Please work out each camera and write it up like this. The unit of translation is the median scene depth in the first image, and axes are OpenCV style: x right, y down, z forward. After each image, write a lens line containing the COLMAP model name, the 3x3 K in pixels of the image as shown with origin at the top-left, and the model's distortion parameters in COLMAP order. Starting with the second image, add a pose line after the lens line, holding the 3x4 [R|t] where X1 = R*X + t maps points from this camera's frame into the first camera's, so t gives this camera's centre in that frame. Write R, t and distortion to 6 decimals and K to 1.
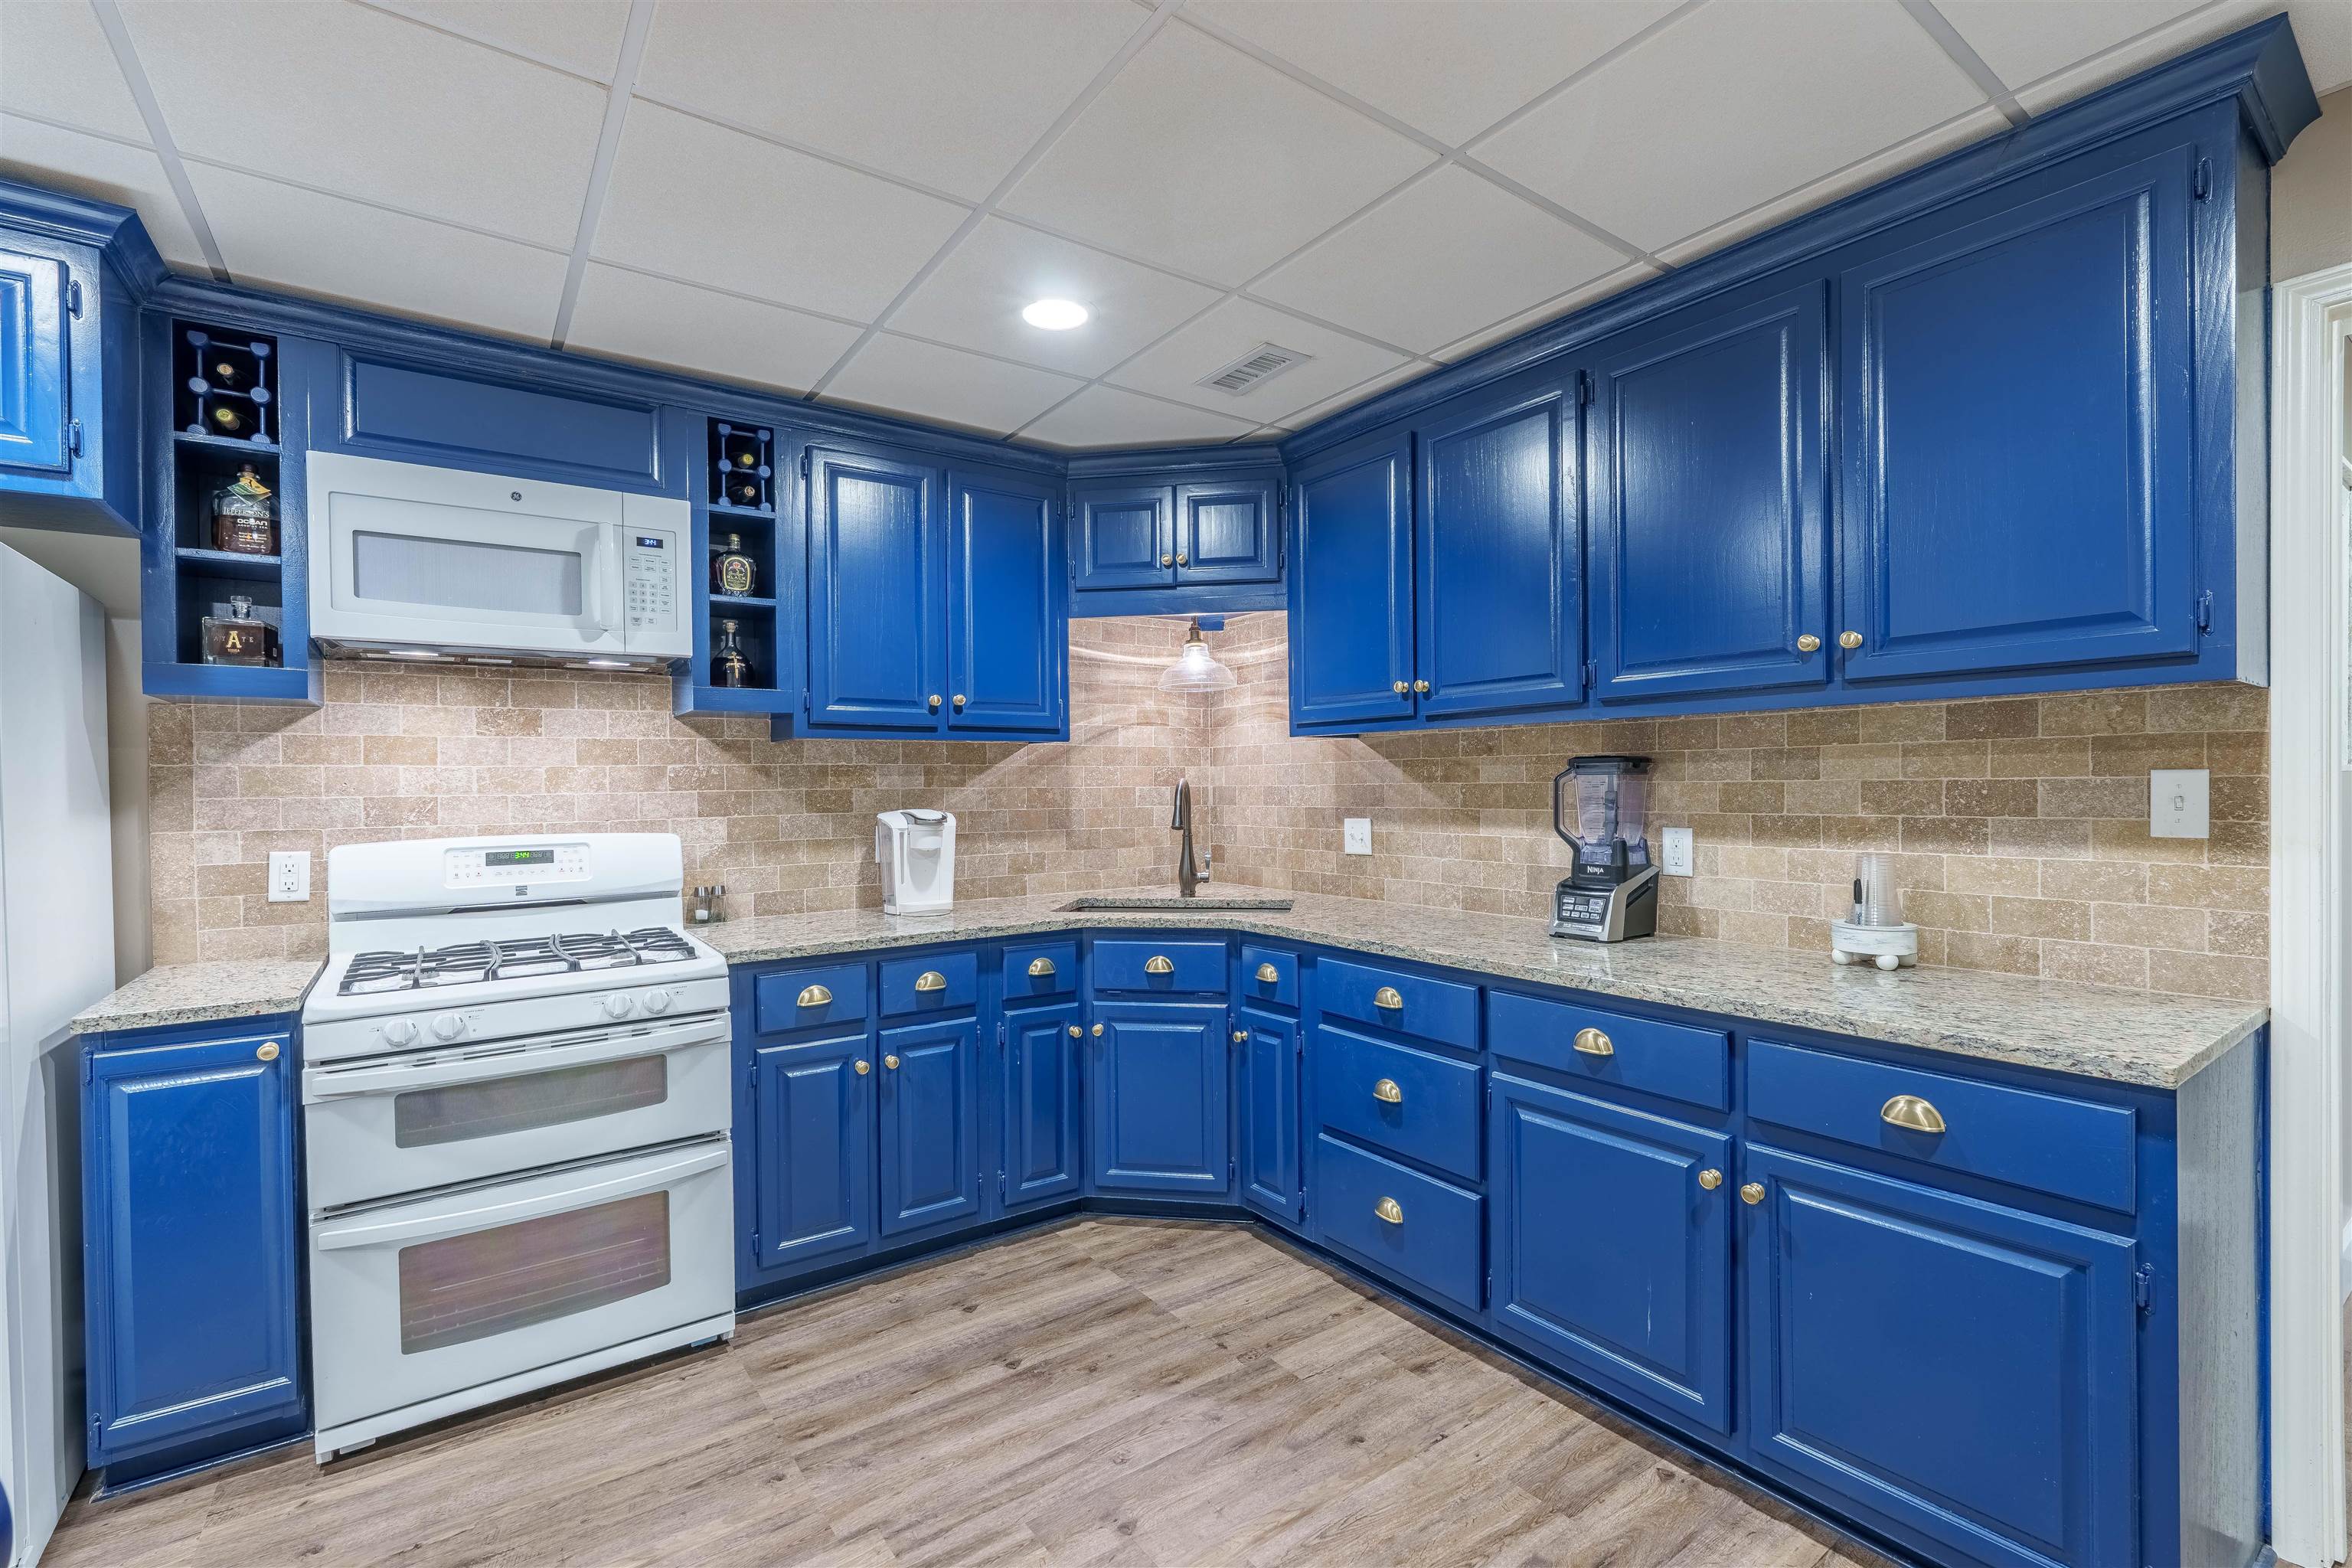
lens RADIAL K [[1025.6, 0, 1182.8], [0, 1025.6, 788.0], [0, 0, 1]] dist [-0.002670, 0.000115]
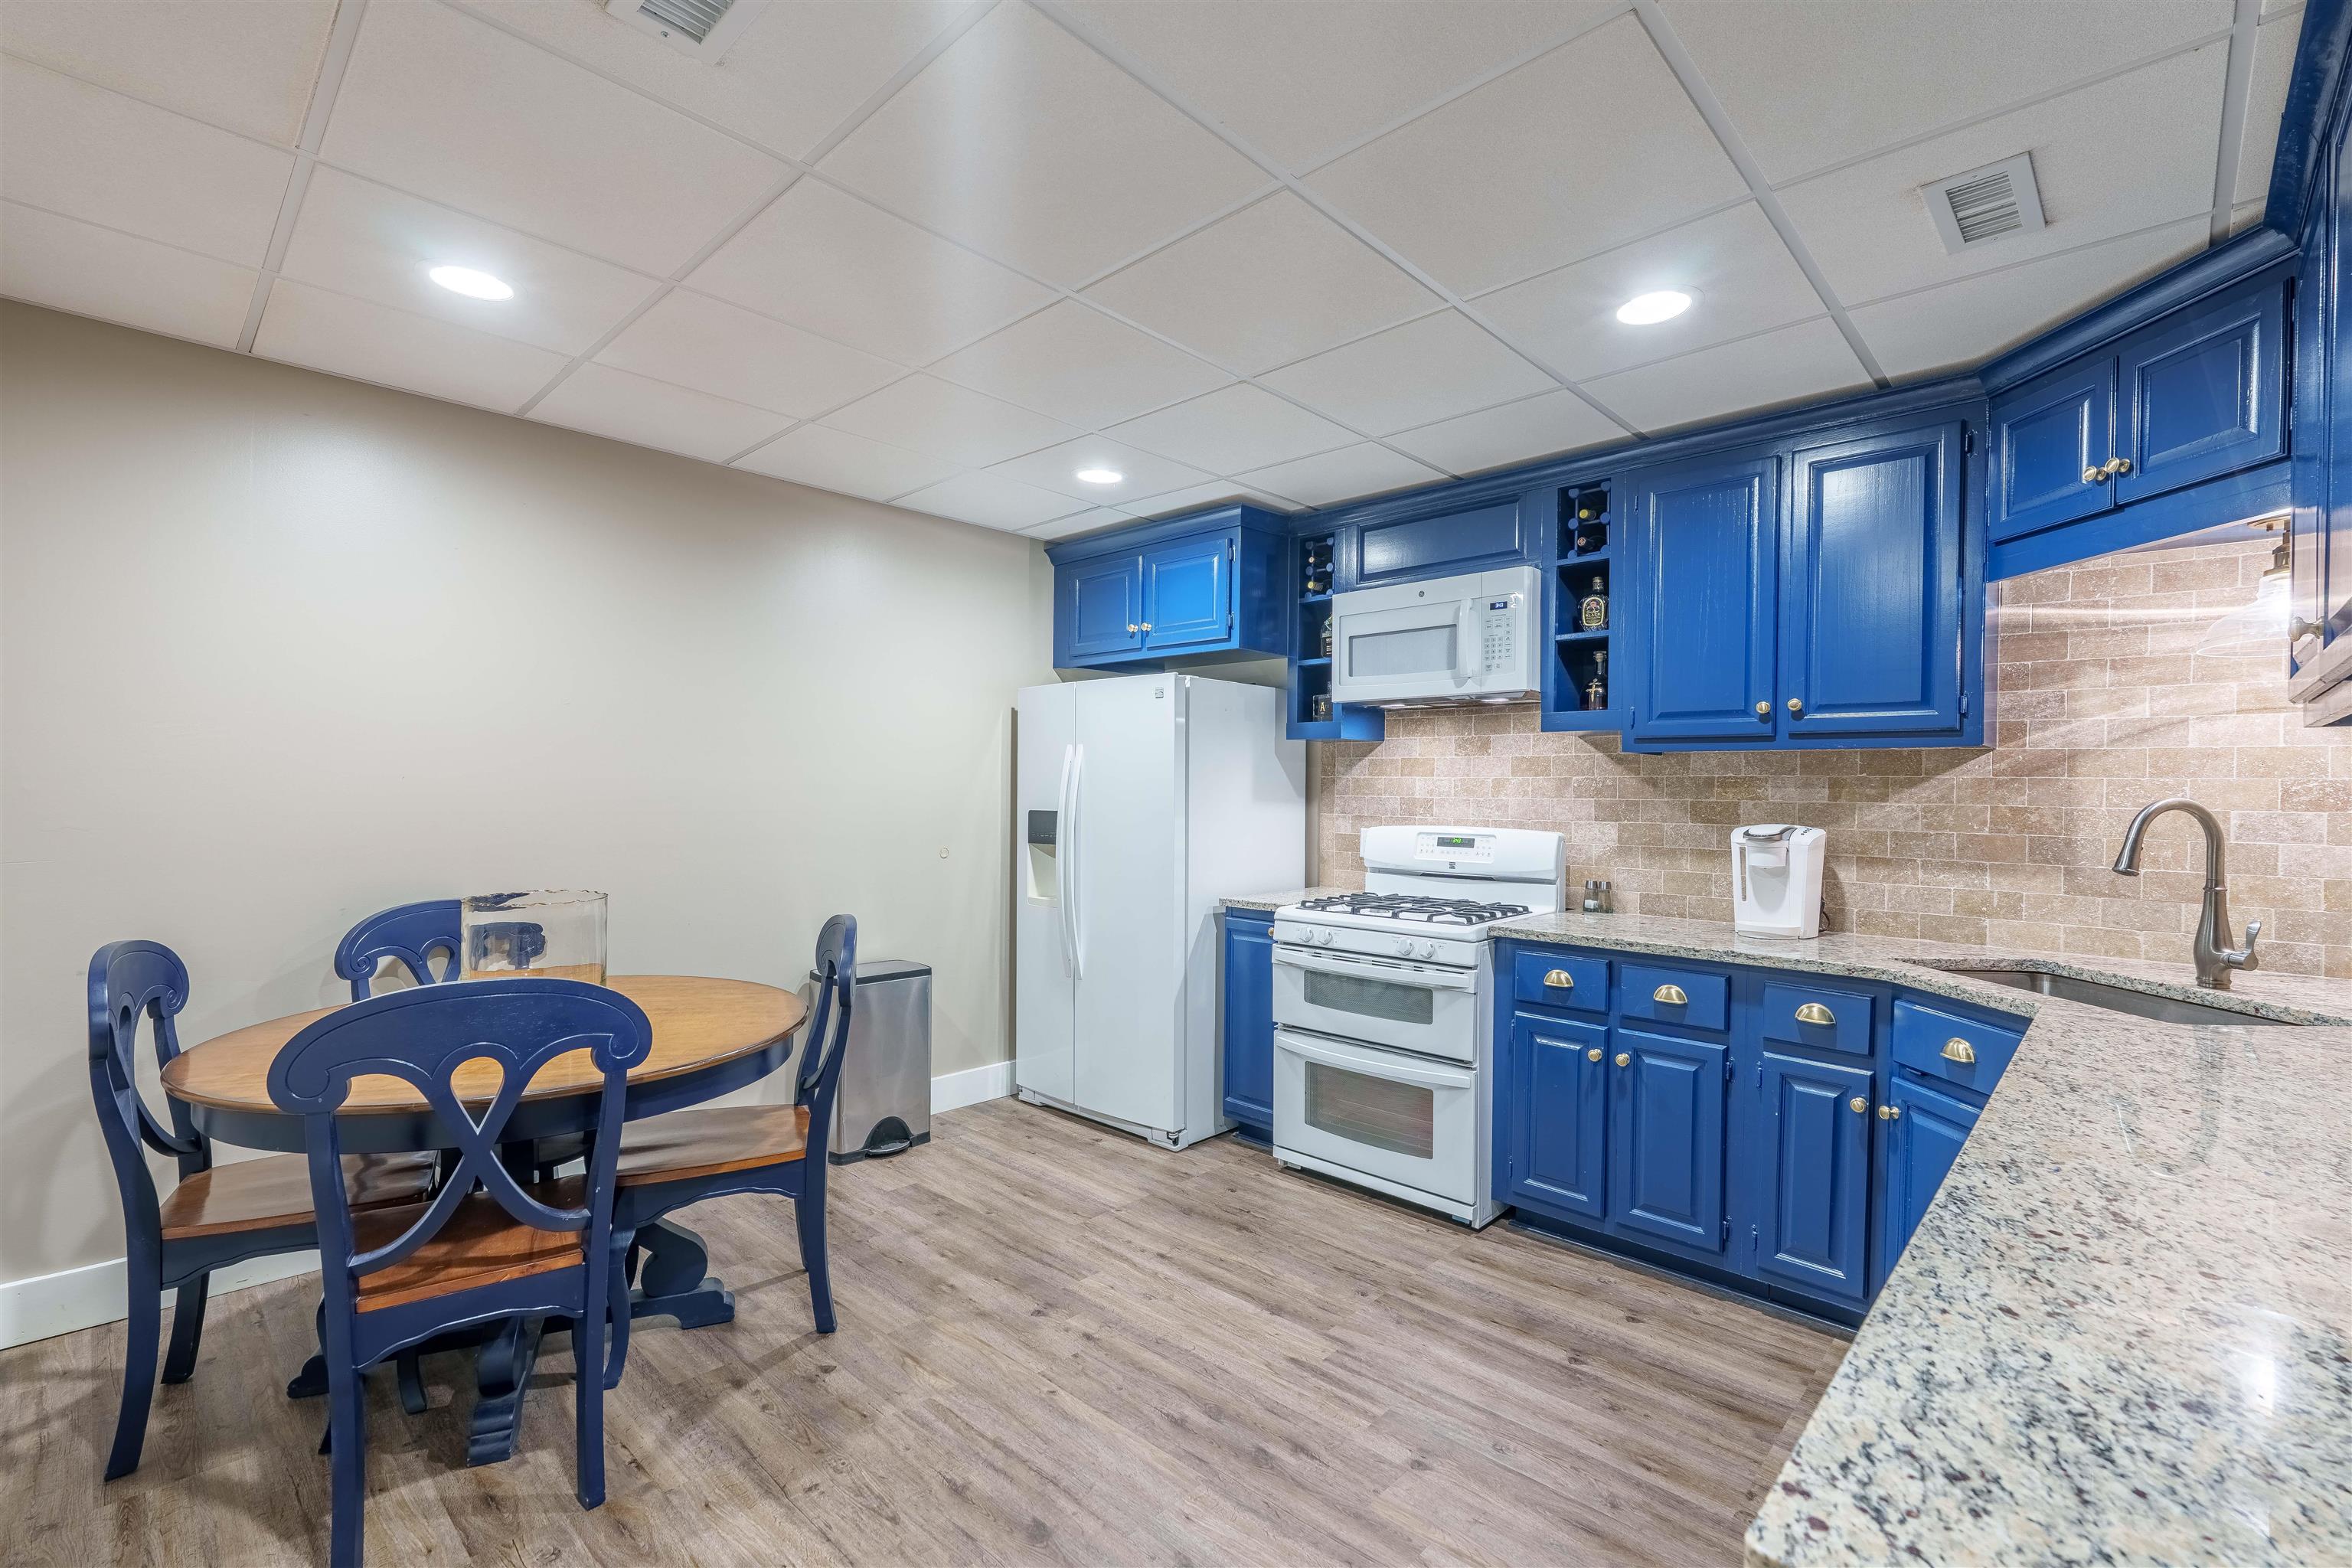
lens RADIAL K [[1025.6, 0, 1184.6], [0, 1025.6, 789.0], [0, 0, 1]] dist [-0.002670, 0.000115]
pose [[0.191707, 0.012800, -0.981369, 0.666434], [-0.019216, 0.999772, 0.009286, -0.011503], [0.981264, 0.017078, 0.191909, 0.357398]]
